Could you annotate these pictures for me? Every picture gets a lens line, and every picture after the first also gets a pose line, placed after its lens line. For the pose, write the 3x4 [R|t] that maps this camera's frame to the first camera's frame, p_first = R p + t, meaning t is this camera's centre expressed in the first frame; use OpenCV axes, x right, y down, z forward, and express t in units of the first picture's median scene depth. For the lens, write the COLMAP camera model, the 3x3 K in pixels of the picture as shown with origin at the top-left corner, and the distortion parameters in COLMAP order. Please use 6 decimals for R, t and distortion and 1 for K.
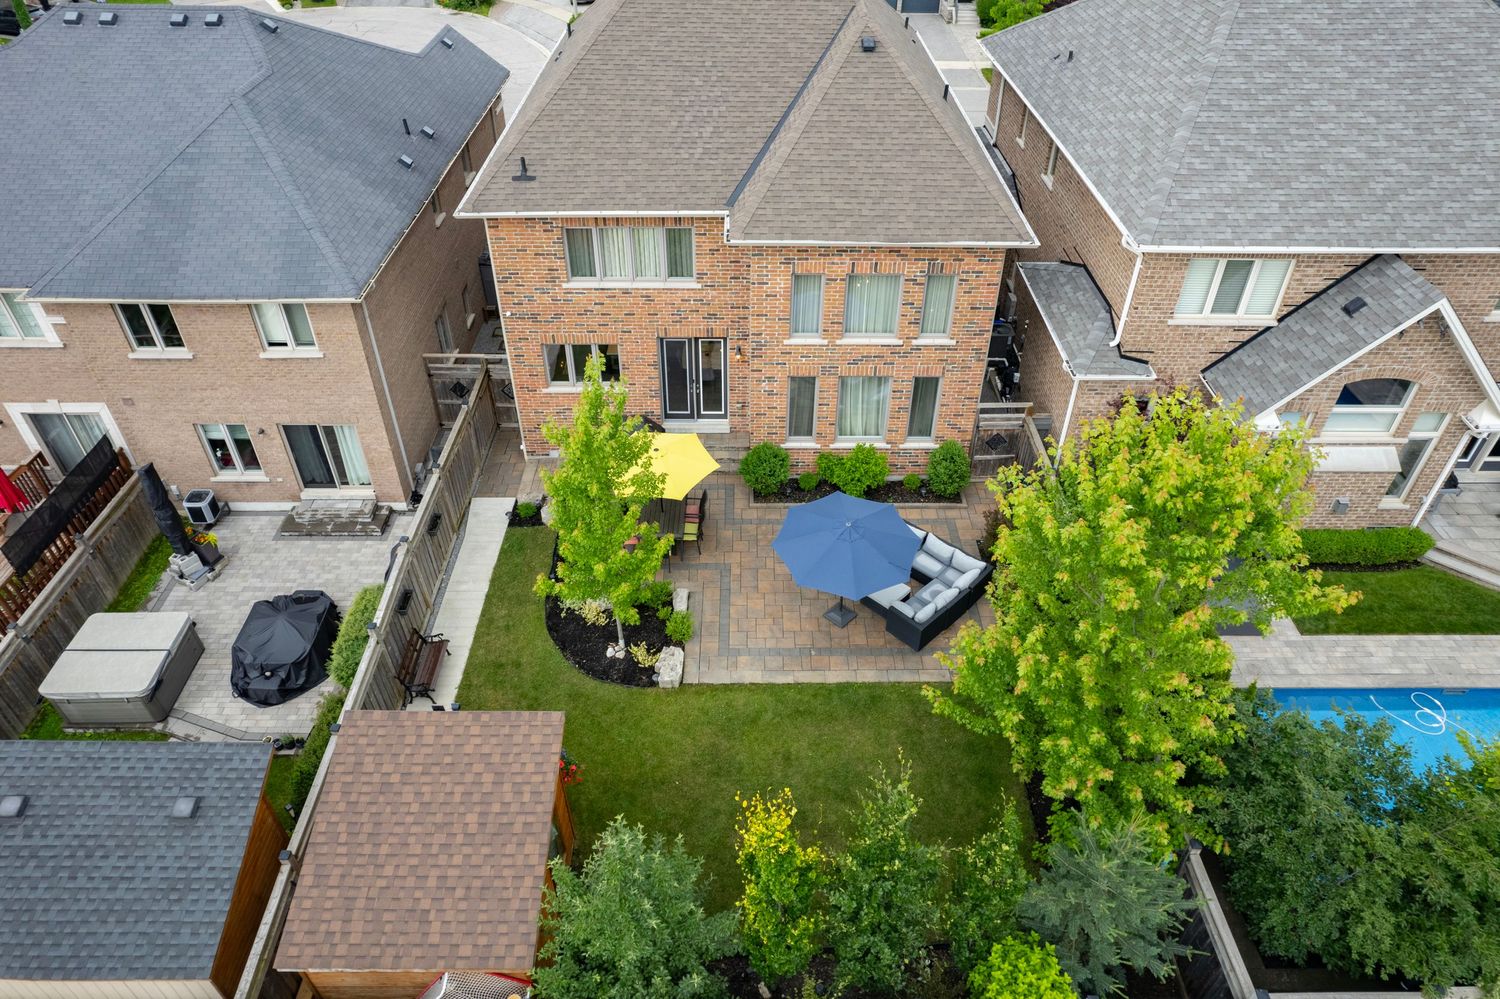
lens RADIAL K [[966.2, 0, 750.0], [0, 966.2, 499.5], [0, 0, 1]] dist [-0.084006, 0.082220]
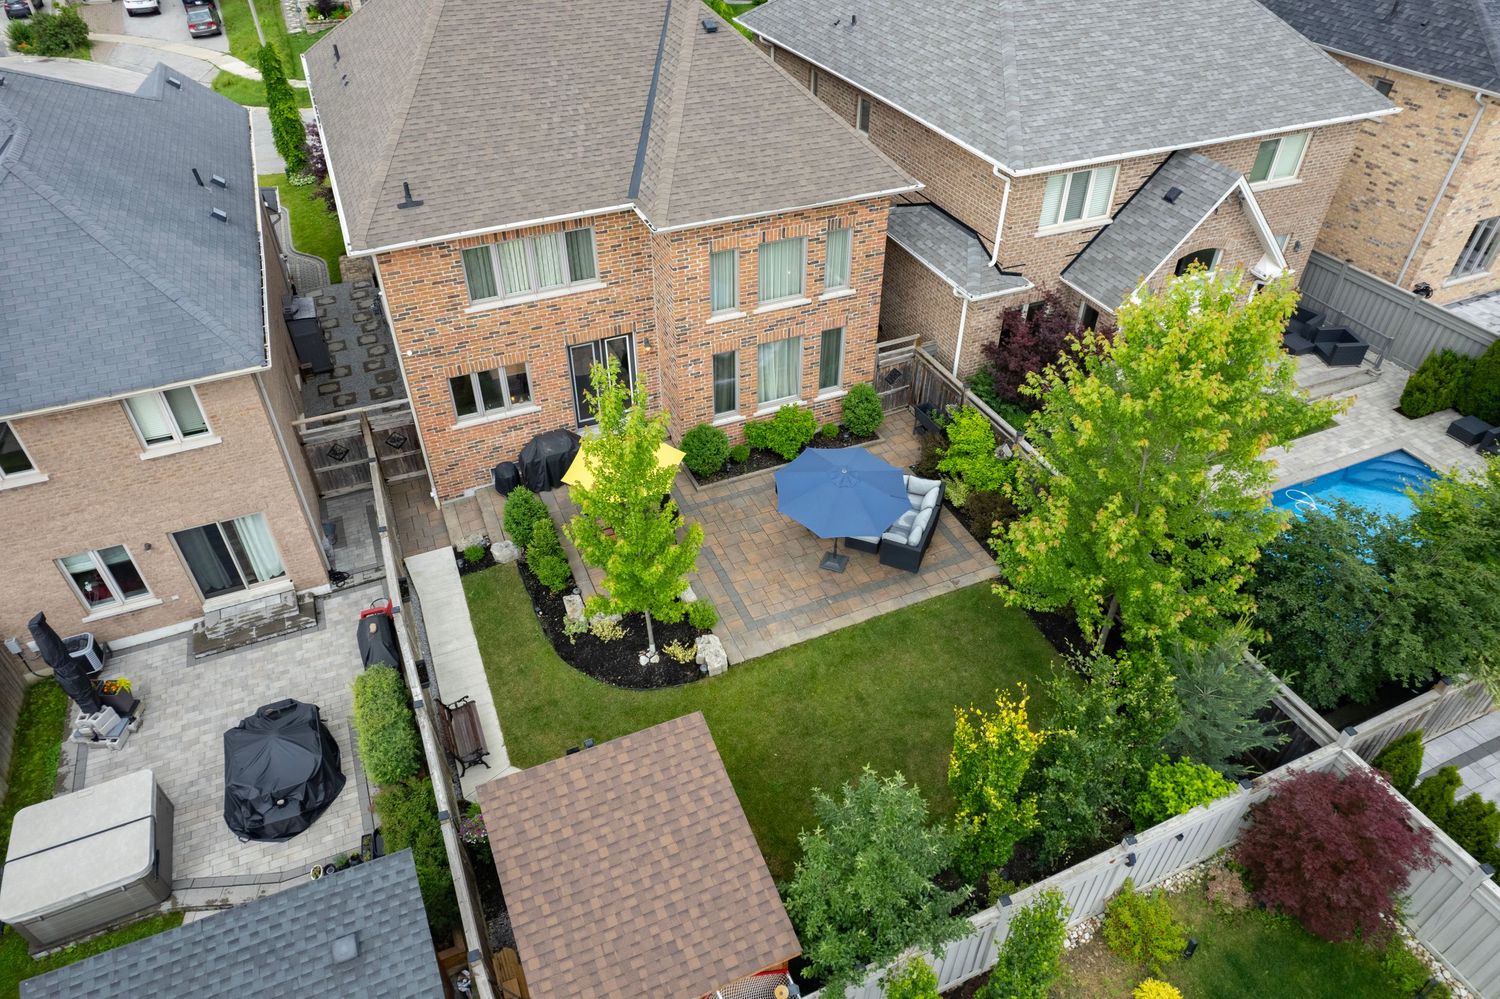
lens RADIAL K [[958.9, 0, 750.0], [0, 958.9, 499.5], [0, 0, 1]] dist [-0.079973, 0.074169]
pose [[0.918802, -0.251921, 0.303872, -0.279317], [0.251524, 0.966976, 0.041136, -0.011825], [-0.304200, 0.038635, 0.951824, 0.030234]]
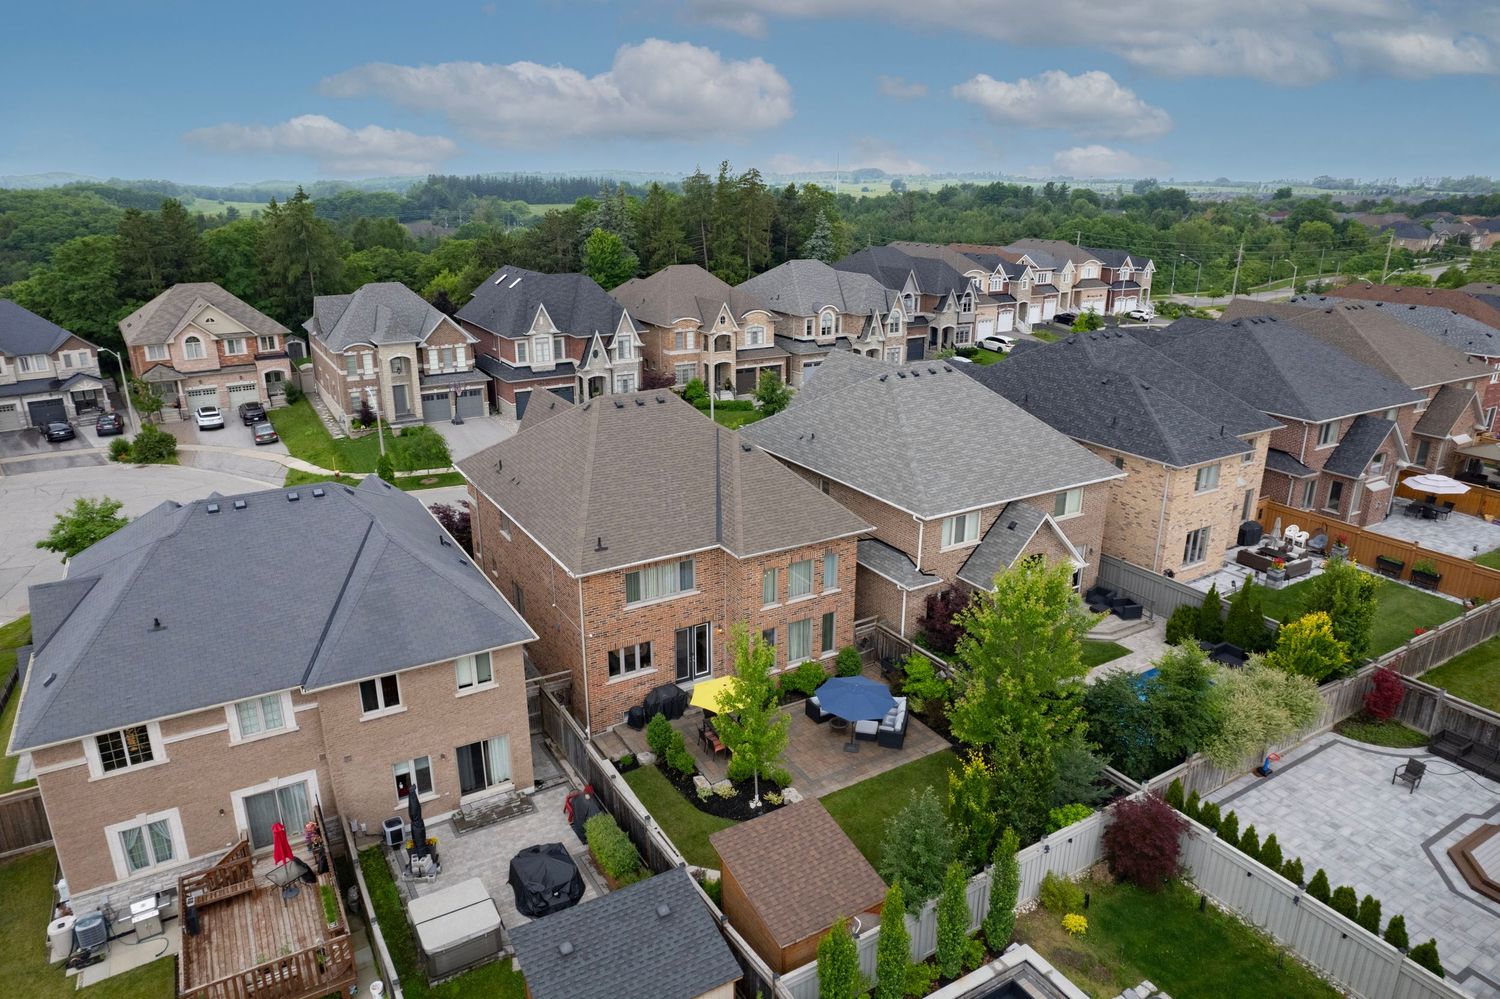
lens RADIAL K [[953.6, 0, 750.0], [0, 953.6, 499.5], [0, 0, 1]] dist [-0.039286, 0.000267]
pose [[0.859774, -0.163299, 0.483862, -0.784082], [0.323627, 0.907173, -0.268890, 0.111462], [-0.395037, 0.387775, 0.832812, -0.502085]]
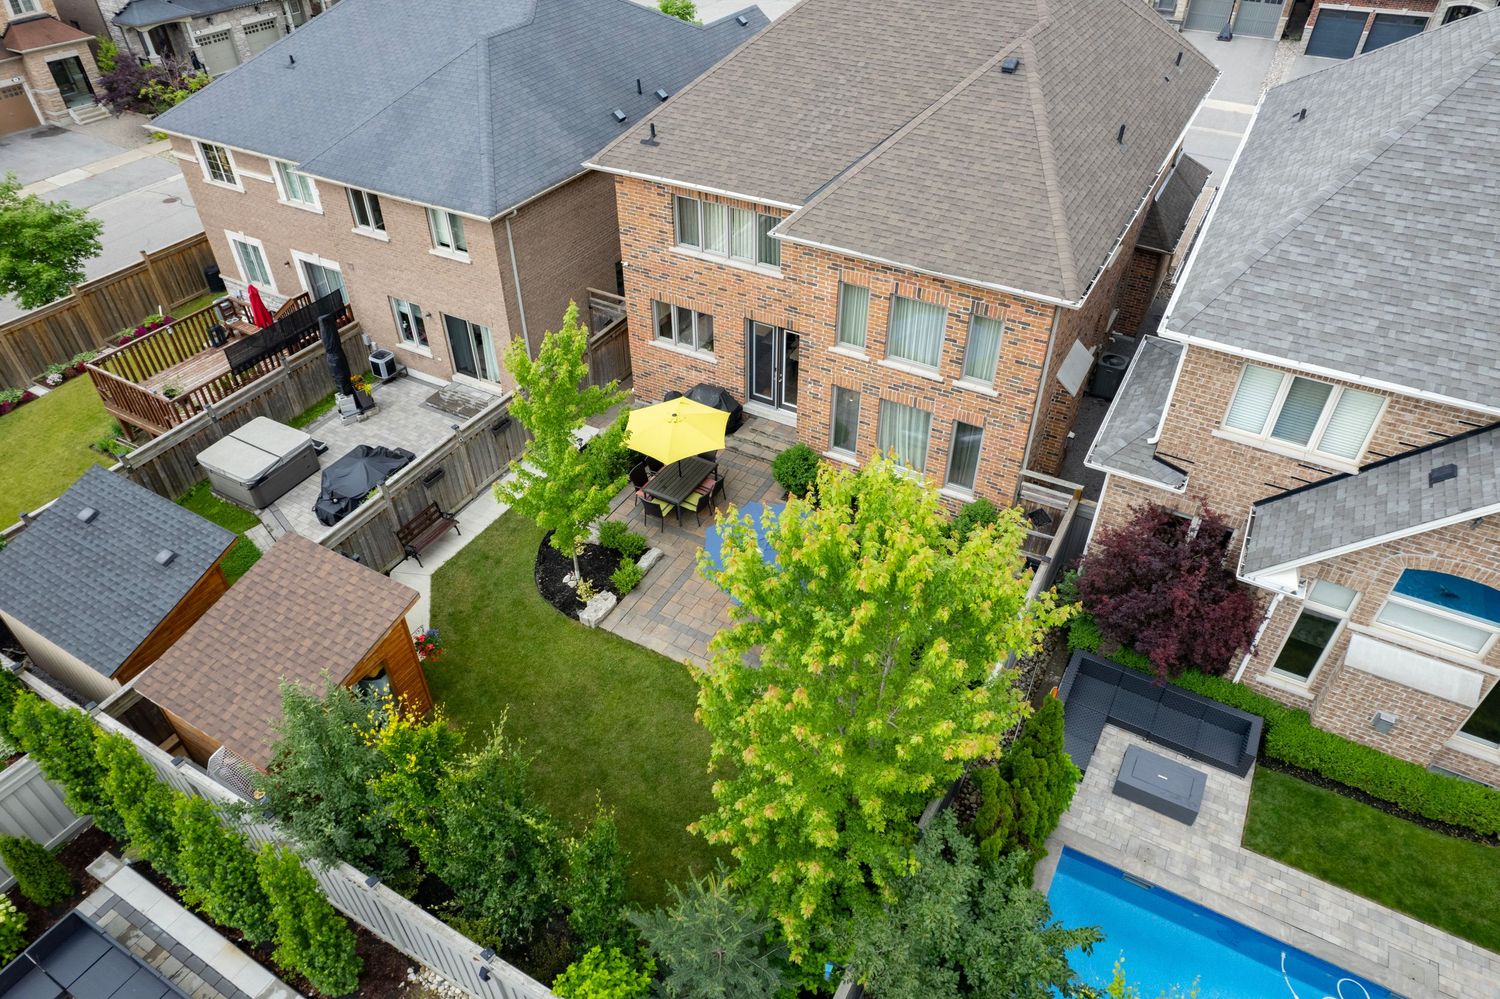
lens RADIAL K [[958.9, 0, 750.0], [0, 958.9, 499.5], [0, 0, 1]] dist [-0.079973, 0.074169]
pose [[0.870037, 0.306487, -0.386136, 0.393841], [-0.306597, 0.949751, 0.063023, -0.053572], [0.386049, 0.063556, 0.920286, 0.076677]]
